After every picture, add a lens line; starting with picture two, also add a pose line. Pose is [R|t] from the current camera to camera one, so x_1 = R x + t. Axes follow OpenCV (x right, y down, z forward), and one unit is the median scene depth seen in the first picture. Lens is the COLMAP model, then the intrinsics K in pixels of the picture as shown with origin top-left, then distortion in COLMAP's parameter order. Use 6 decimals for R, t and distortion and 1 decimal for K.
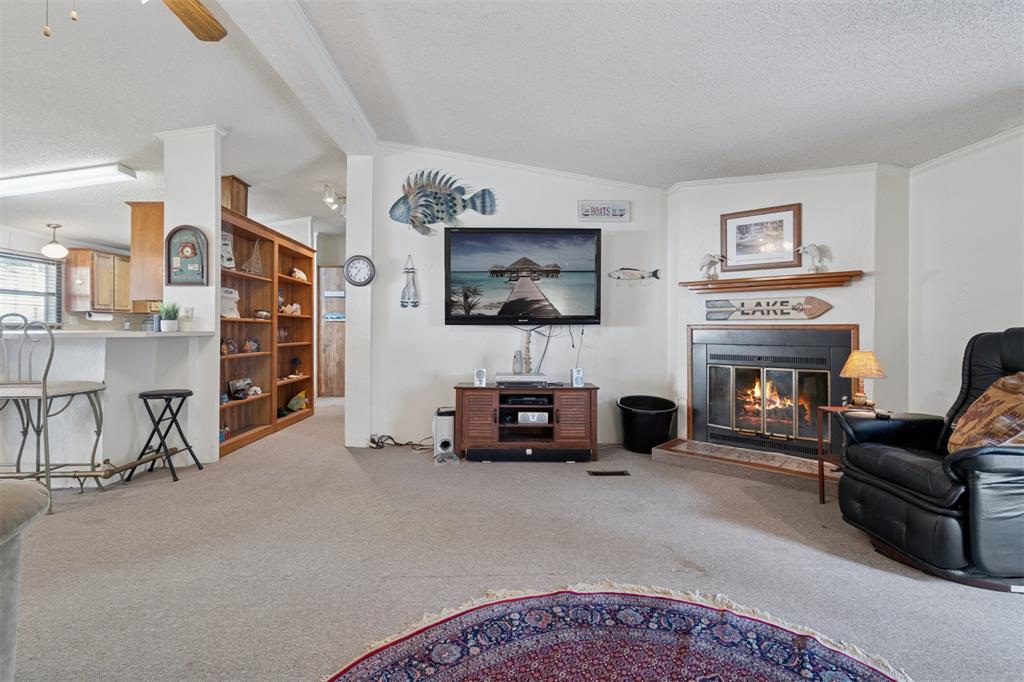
lens RADIAL K [[469.9, 0, 513.9], [0, 469.9, 320.2], [0, 0, 1]] dist [-0.001909, 0.000473]
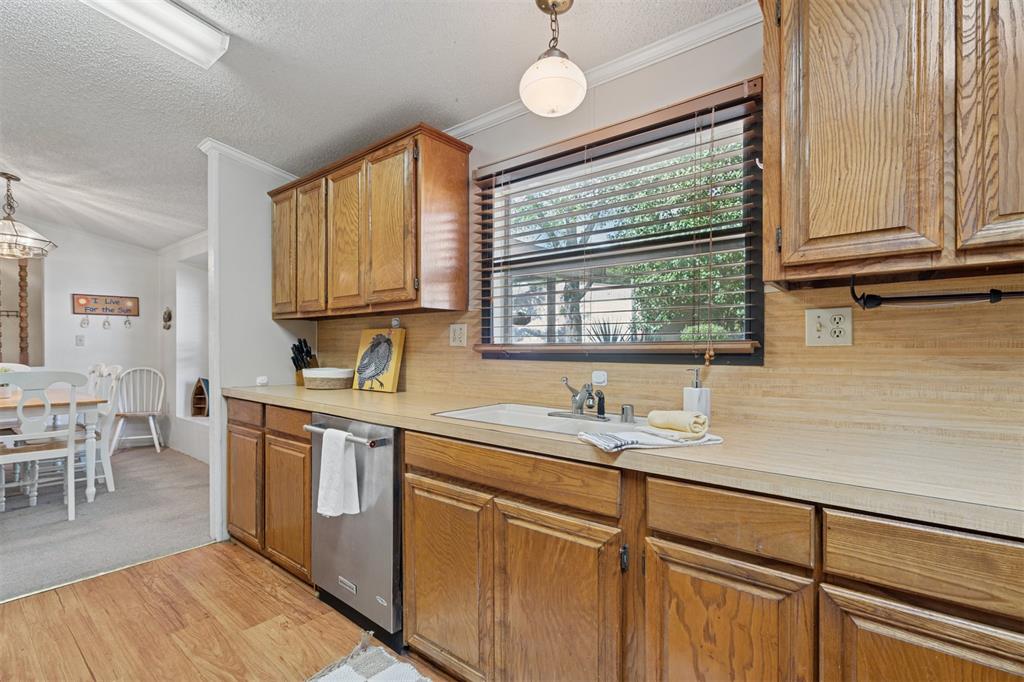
lens RADIAL K [[475.4, 0, 512.8], [0, 475.4, 353.3], [0, 0, 1]] dist [-0.004238, -0.000518]
pose [[-0.665971, 0.009236, -0.745921, -1.032248], [0.012721, 0.999919, 0.001024, 0.016805], [0.745869, -0.008807, -0.666034, 1.614052]]
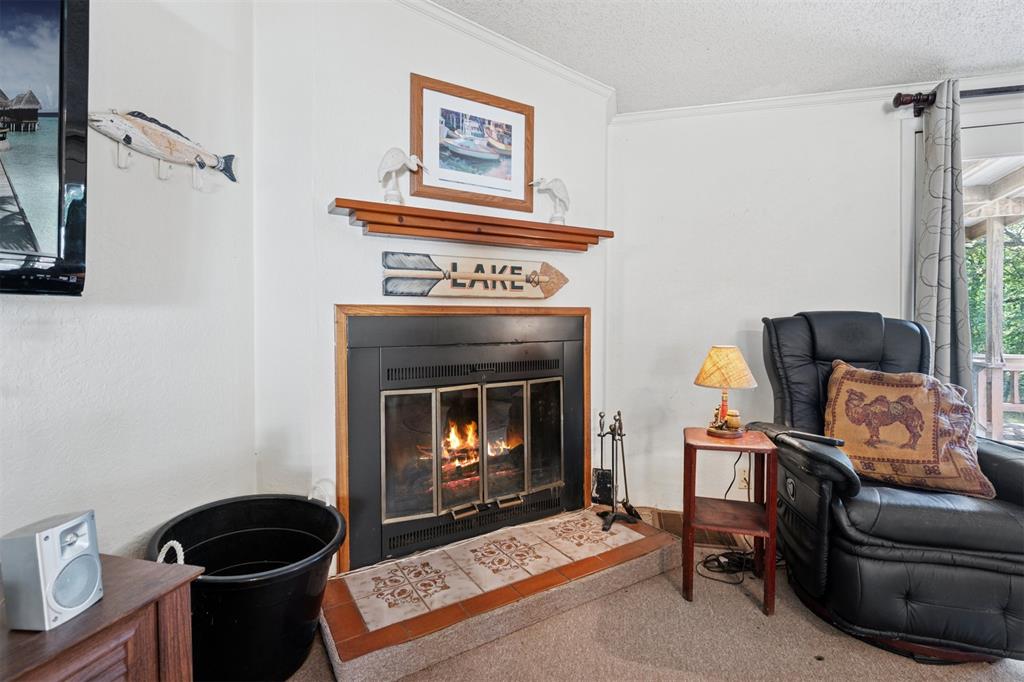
lens RADIAL K [[474.2, 0, 514.3], [0, 474.2, 326.6], [0, 0, 1]] dist [-0.000649, 0.000083]
pose [[0.286926, -0.020979, 0.957723, 0.008430], [-0.012245, 0.999598, 0.025565, 0.017723], [-0.957875, -0.019062, 0.286554, 0.779688]]
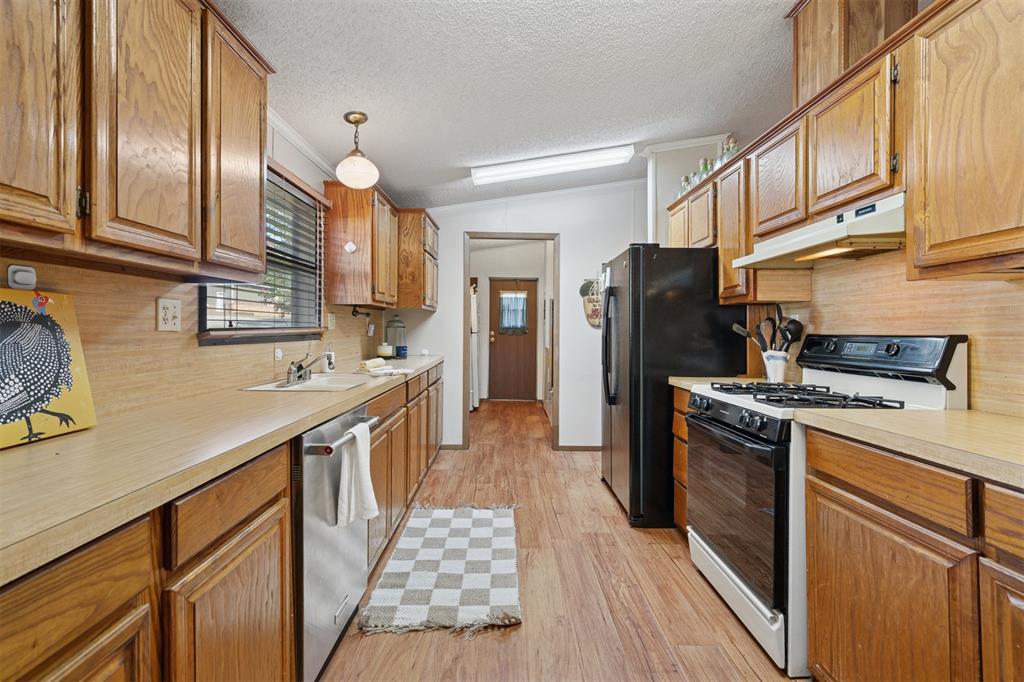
lens RADIAL K [[474.2, 0, 514.3], [0, 474.2, 326.6], [0, 0, 1]] dist [-0.000649, 0.000083]
pose [[0.999571, 0.005076, -0.028852, -1.118069], [-0.004661, 0.999885, 0.014434, -0.004040], [0.028921, -0.014293, 0.999479, 0.736741]]
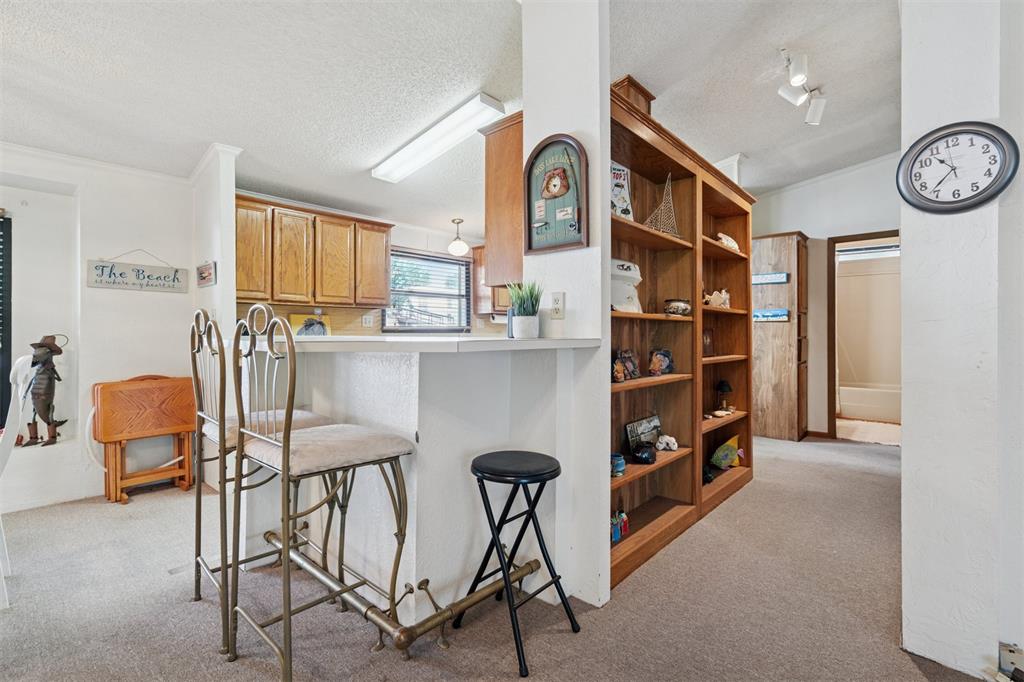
lens RADIAL K [[471.6, 0, 506.6], [0, 471.6, 335.6], [0, 0, 1]] dist [-0.003468, -0.000672]
pose [[0.705280, 0.006577, -0.708899, -0.343827], [0.012336, 0.999692, 0.021548, 0.008545], [0.708822, -0.023943, 0.704981, 0.560990]]
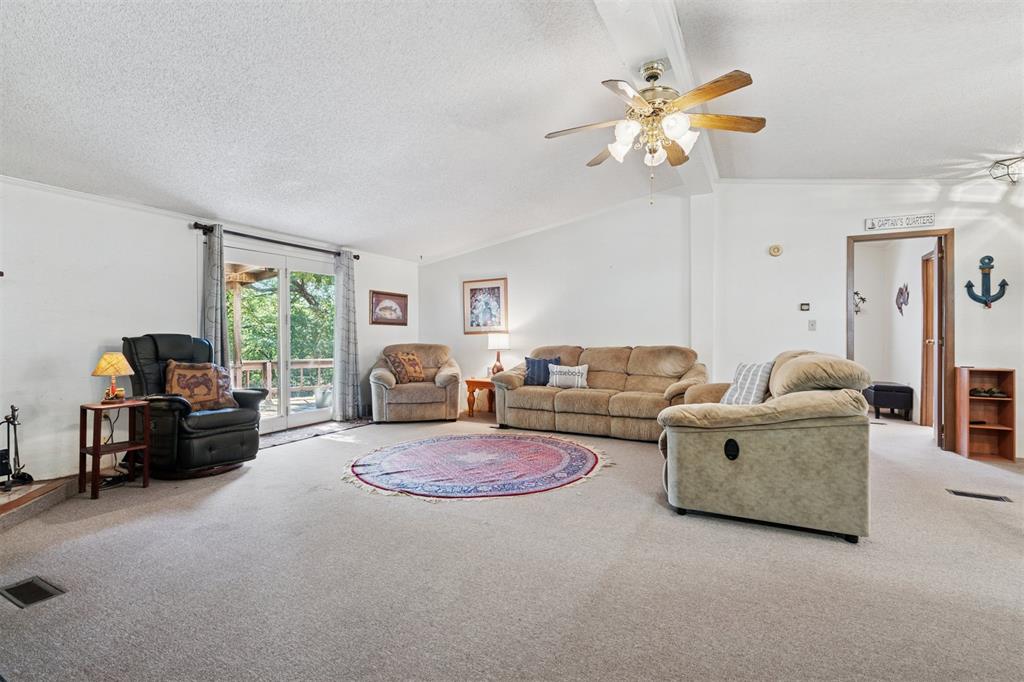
lens RADIAL K [[461.5, 0, 512.3], [0, 461.5, 336.6], [0, 0, 1]] dist [-0.000456, 0.000231]
pose [[-0.861740, -0.001046, 0.507350, -0.505969], [-0.011448, 0.999783, -0.017383, 0.024143], [-0.507221, -0.020787, -0.861565, 1.062684]]
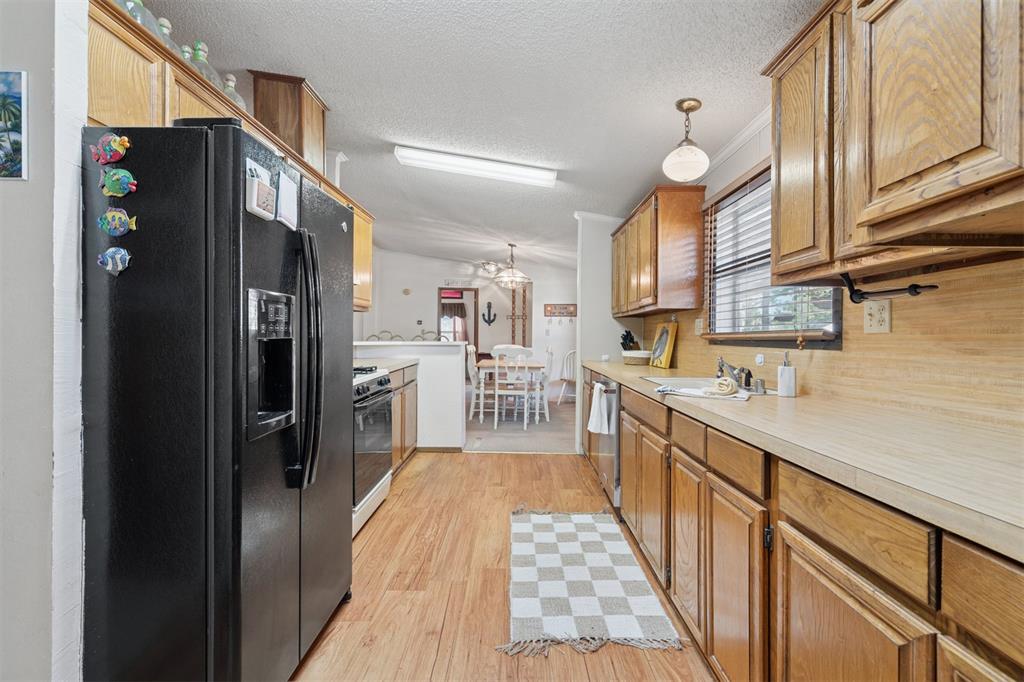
lens RADIAL K [[471.6, 0, 506.6], [0, 471.6, 335.6], [0, 0, 1]] dist [-0.003468, -0.000672]
pose [[-0.997716, -0.006292, 0.067250, -1.166140], [-0.007725, 0.999748, -0.021081, 0.027872], [-0.067100, -0.021552, -0.997513, 1.985123]]
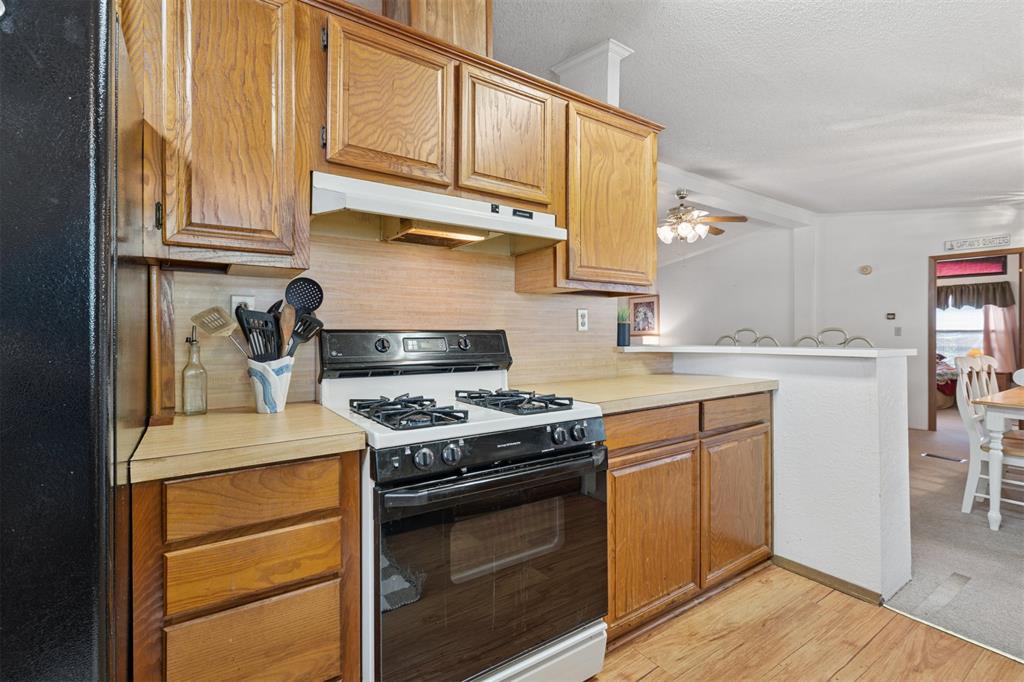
lens RADIAL K [[464.9, 0, 510.3], [0, 464.9, 331.0], [0, 0, 1]] dist [-0.001893, 0.000721]
pose [[-0.522996, 0.003792, 0.852327, -1.193755], [-0.023543, 0.999544, -0.018893, 0.018621], [-0.852010, -0.029948, -0.522668, 1.431252]]
